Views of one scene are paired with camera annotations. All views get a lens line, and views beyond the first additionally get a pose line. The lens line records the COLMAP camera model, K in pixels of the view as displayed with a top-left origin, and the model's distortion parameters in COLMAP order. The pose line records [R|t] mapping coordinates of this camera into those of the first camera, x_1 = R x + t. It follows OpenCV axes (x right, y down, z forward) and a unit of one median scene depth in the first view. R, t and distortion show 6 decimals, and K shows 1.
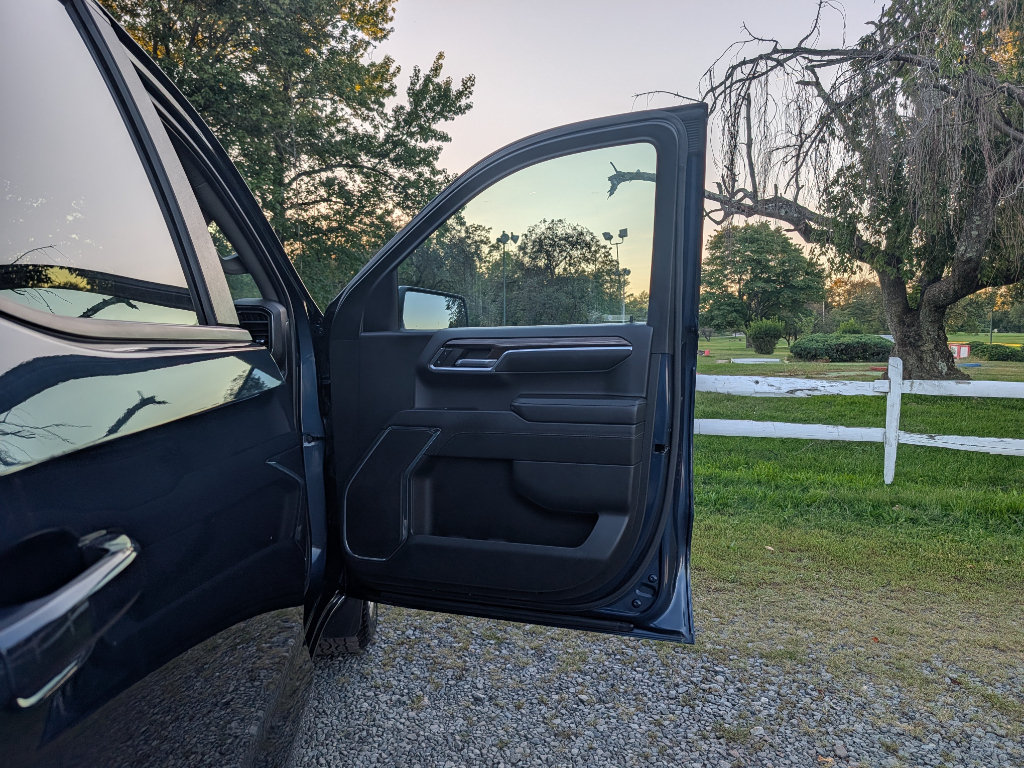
lens RADIAL K [[736.2, 0, 512.0], [0, 736.2, 389.7], [0, 0, 1]] dist [0.022369, -0.023579]
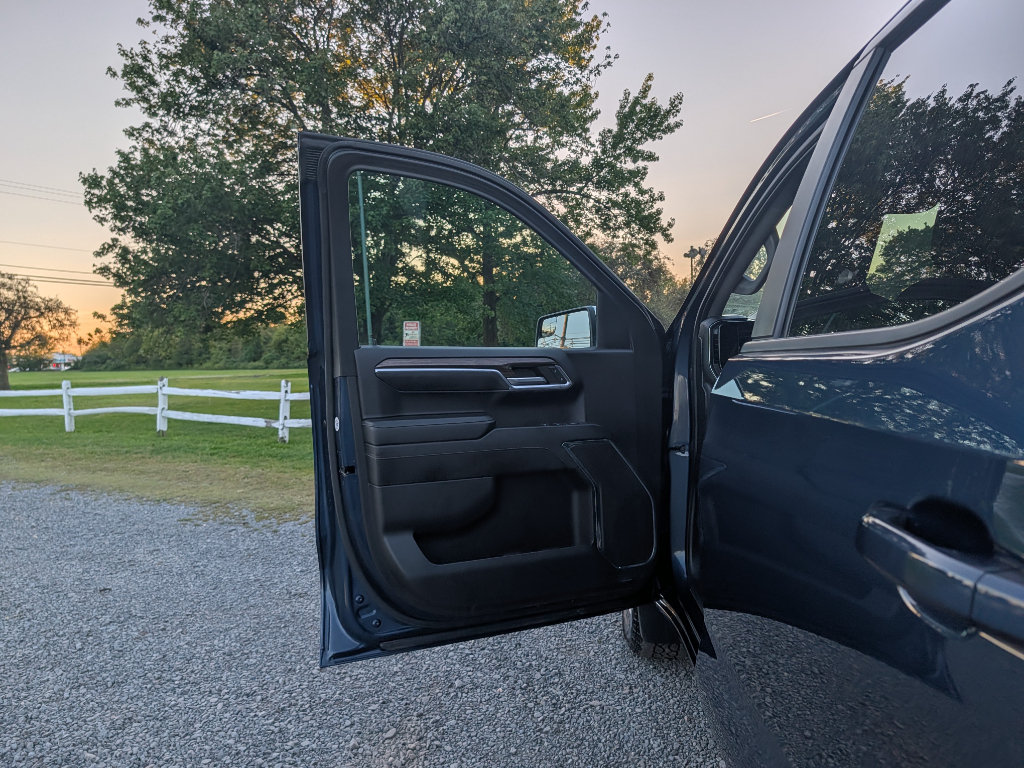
lens RADIAL K [[736.2, 0, 524.4], [0, 736.2, 391.3], [0, 0, 1]] dist [0.022369, -0.023579]
pose [[0.984576, -0.020937, -0.173698, -0.093016], [0.016690, 0.999526, -0.025873, 0.001122], [0.174158, 0.022575, 0.984459, -0.014535]]
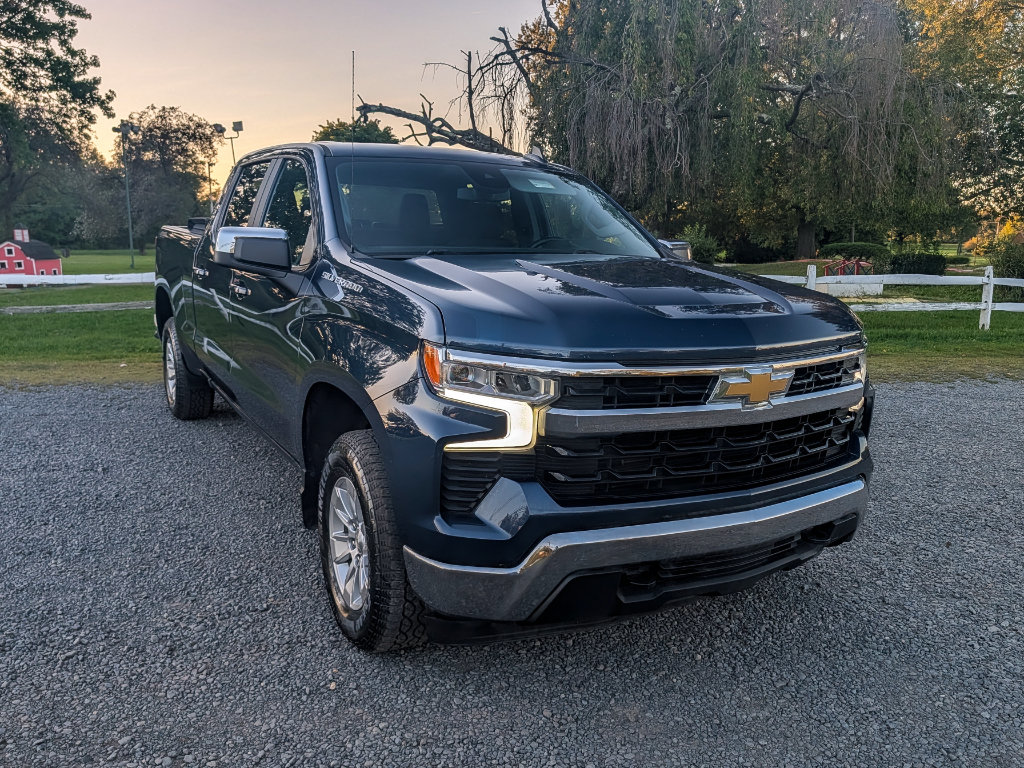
lens RADIAL K [[839.8, 0, 526.4], [0, 839.8, 400.4], [0, 0, 1]] dist [0.001984, 0.003634]
pose [[0.865869, -0.085728, 0.492870, -0.163354], [0.030448, 0.992412, 0.119125, 0.009064], [-0.499343, -0.088140, 0.861910, -0.153442]]
